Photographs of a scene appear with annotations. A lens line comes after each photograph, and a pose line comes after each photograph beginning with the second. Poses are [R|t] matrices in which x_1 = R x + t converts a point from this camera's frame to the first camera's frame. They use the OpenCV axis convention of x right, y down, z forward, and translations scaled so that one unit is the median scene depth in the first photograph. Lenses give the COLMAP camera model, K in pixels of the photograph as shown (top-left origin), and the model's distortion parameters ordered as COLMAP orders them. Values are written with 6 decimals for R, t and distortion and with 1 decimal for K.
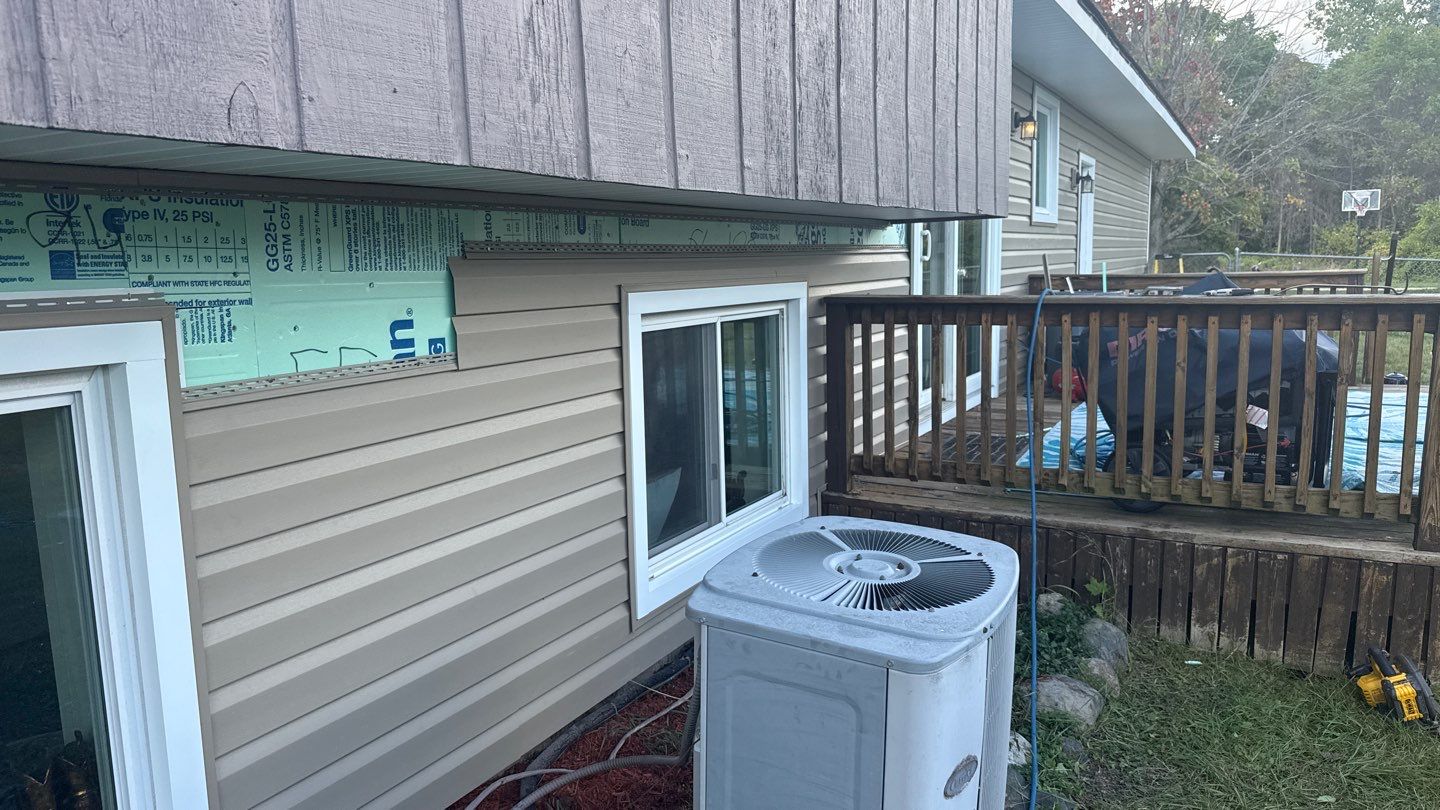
lens RADIAL K [[984.0, 0, 716.3], [0, 984.0, 398.3], [0, 0, 1]] dist [0.110755, -0.159714]
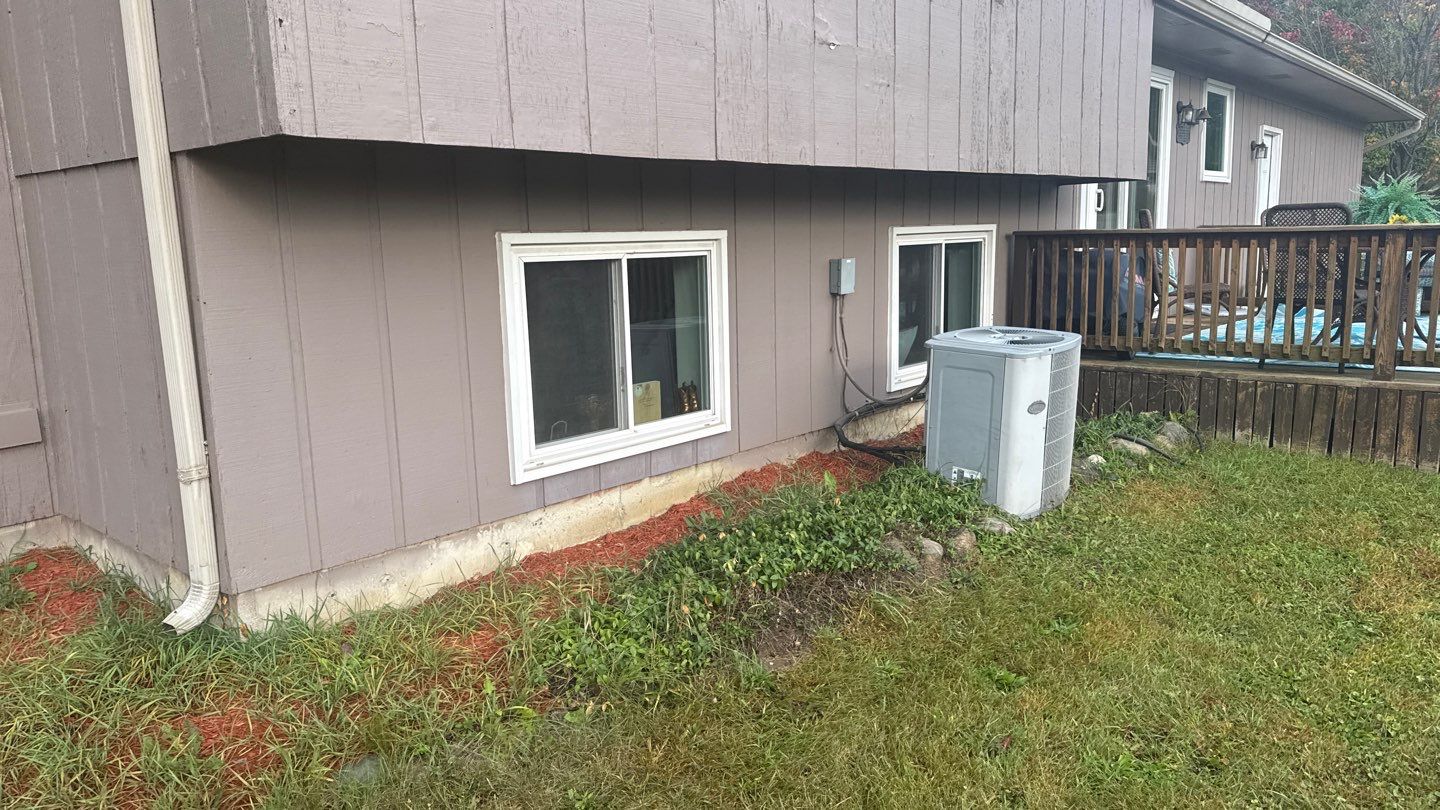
lens RADIAL K [[984.0, 0, 716.3], [0, 984.0, 398.3], [0, 0, 1]] dist [0.110755, -0.159714]
pose [[0.976123, 0.037625, -0.213935, -0.004723], [-0.030383, 0.998852, 0.037041, 0.146337], [0.215083, -0.029657, 0.976145, -0.816419]]
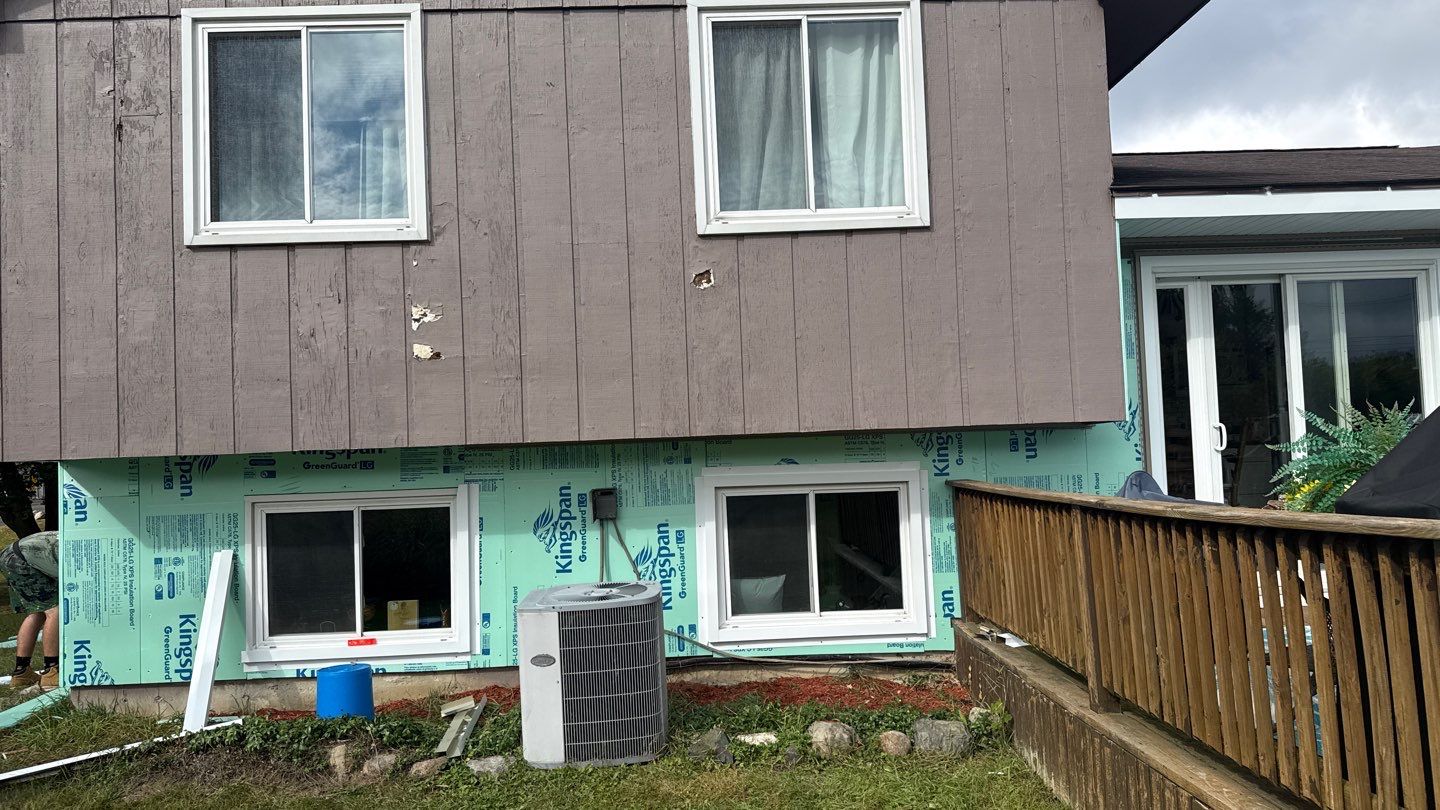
lens RADIAL K [[1007.5, 0, 726.8], [0, 1007.5, 408.6], [0, 0, 1]] dist [0.023068, -0.035280]
pose [[0.525484, -0.030616, -0.850252, 1.453085], [-0.097739, 0.990564, -0.096074, -0.044717], [0.845171, 0.133588, 0.517533, -0.052736]]
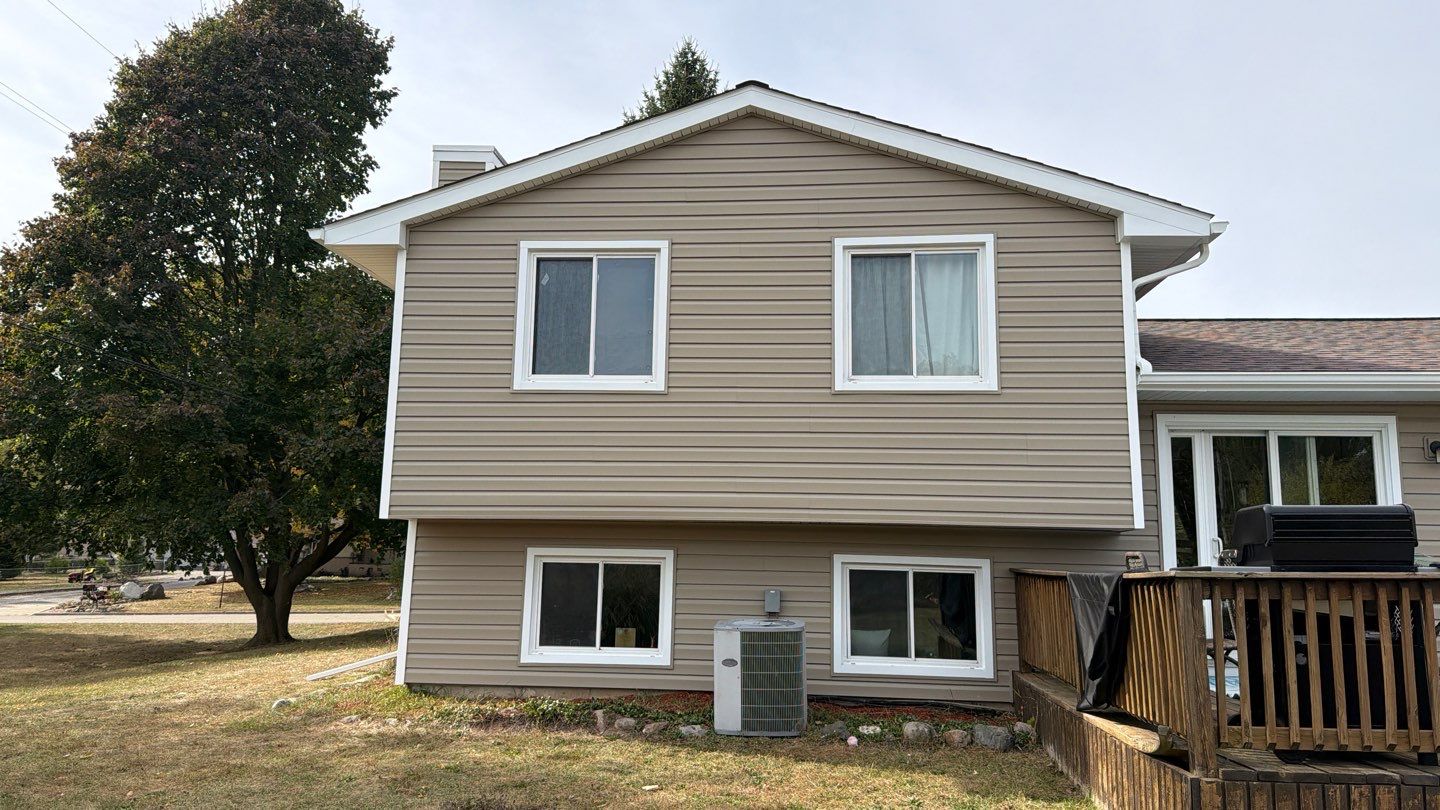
lens RADIAL K [[984.0, 0, 716.3], [0, 984.0, 398.3], [0, 0, 1]] dist [0.110755, -0.159714]
pose [[0.411631, -0.108555, -0.904862, 2.114650], [-0.157689, 0.969421, -0.188035, 0.043476], [0.897604, 0.220088, 0.381926, -0.470156]]
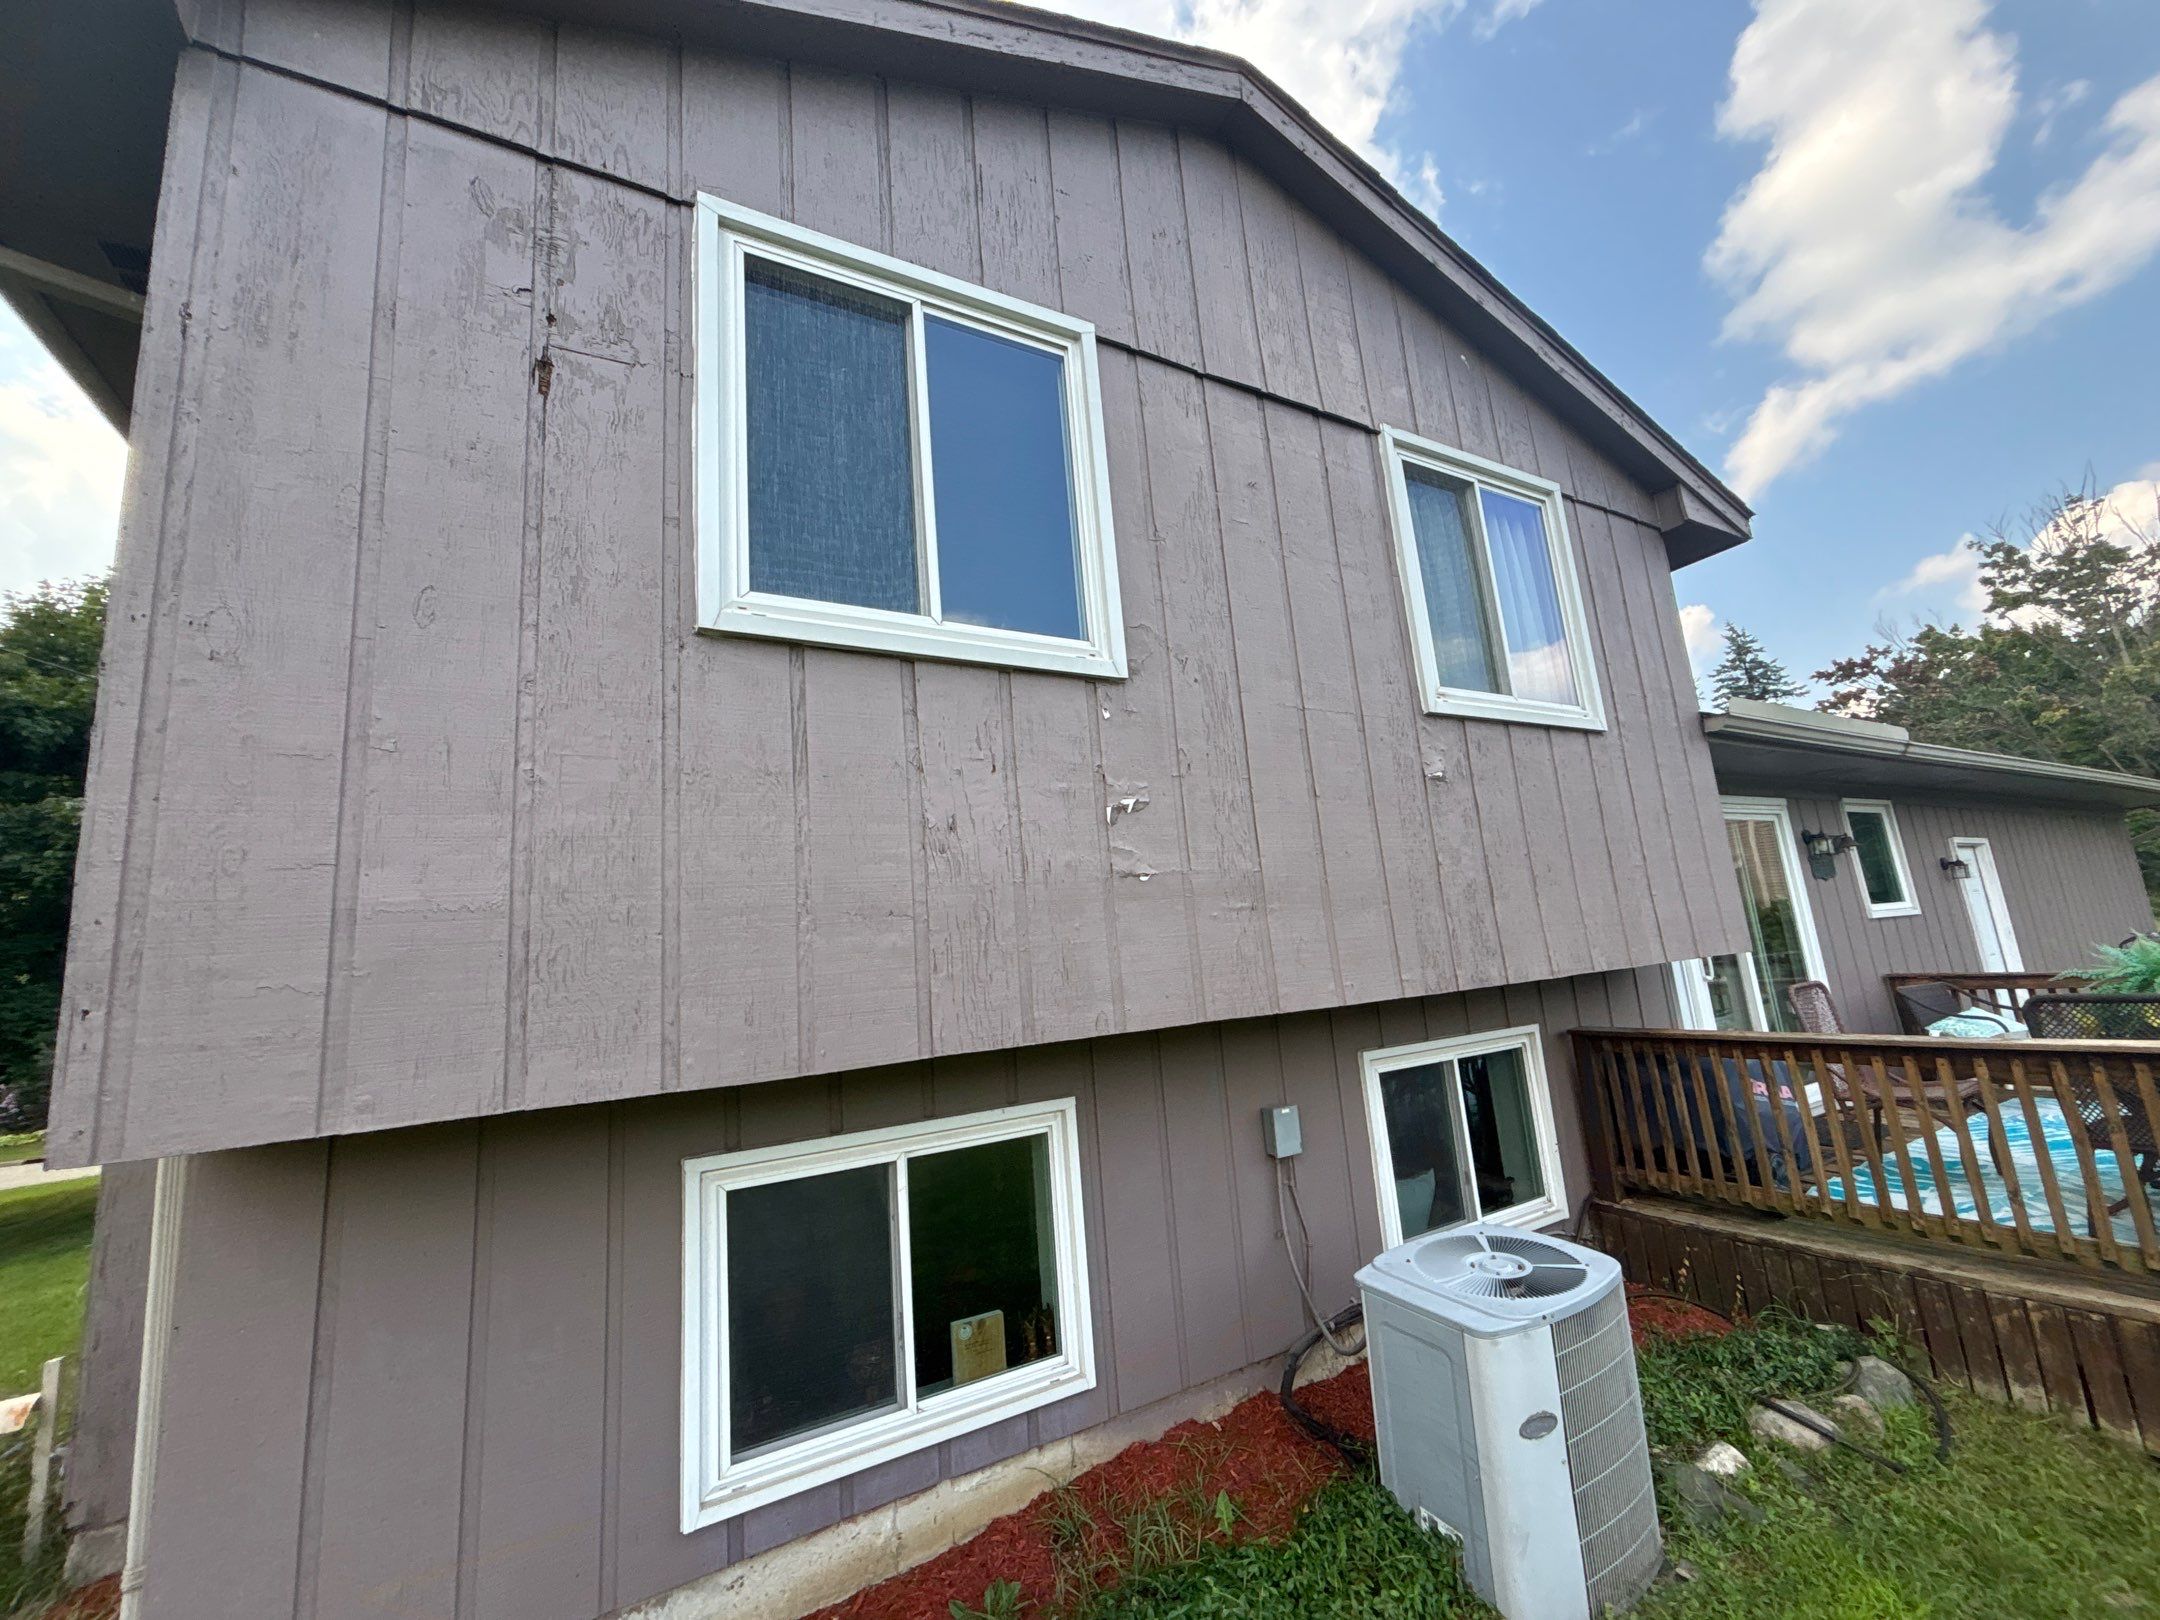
lens RADIAL K [[857.4, 0, 1087.2], [0, 857.4, 816.1], [0, 0, 1]] dist [0.000344, 0.000809]
pose [[0.848677, -0.139205, -0.510264, 0.226733], [-0.013178, 0.958879, -0.283509, -0.058059], [0.528748, 0.247332, 0.811944, -0.310471]]
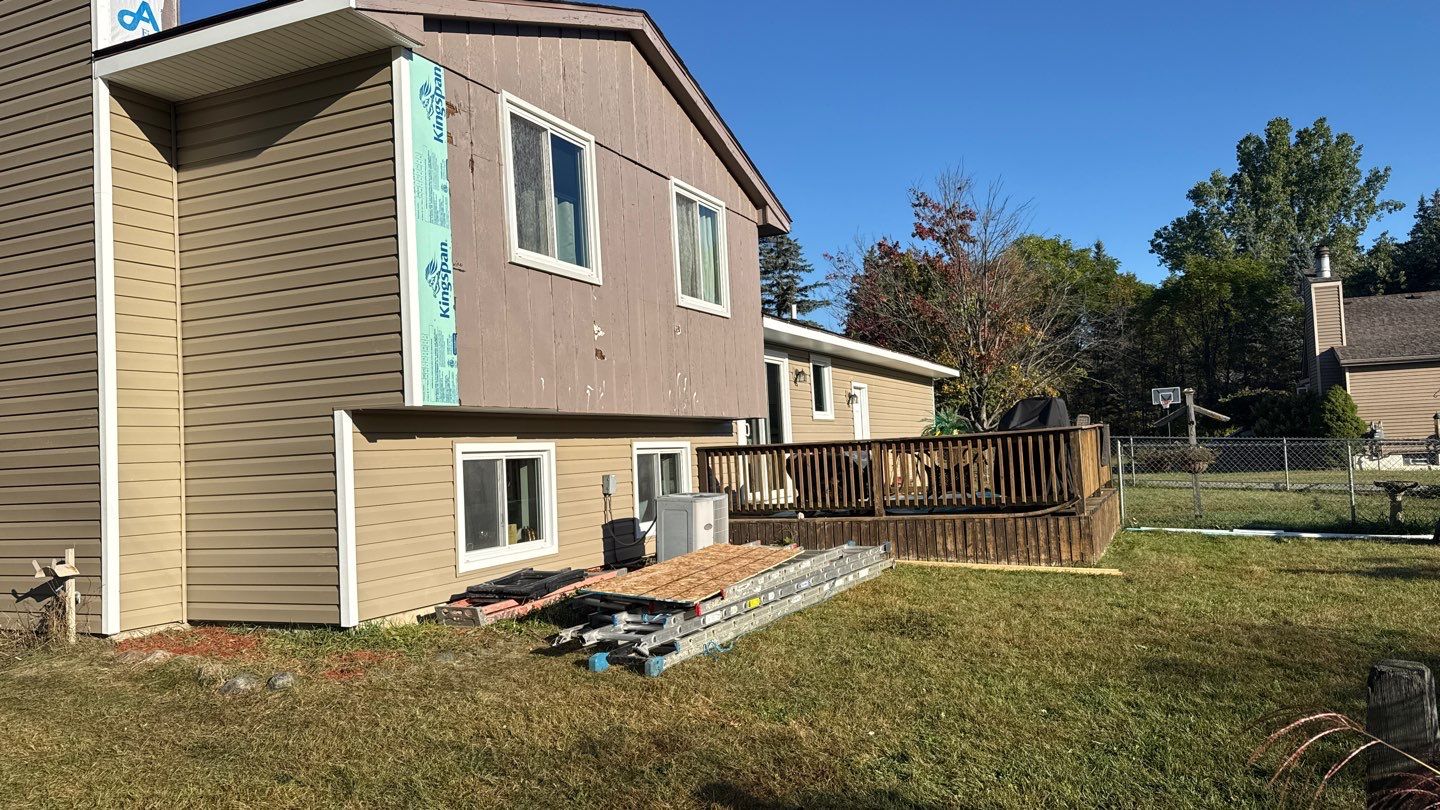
lens RADIAL K [[976.5, 0, 770.7], [0, 976.5, 398.9], [0, 0, 1]] dist [0.073275, -0.090228]
pose [[0.992438, -0.021521, 0.120843, -0.015548], [0.045077, 0.979619, -0.195741, 0.371075], [-0.114167, 0.199708, 0.973182, -2.059315]]
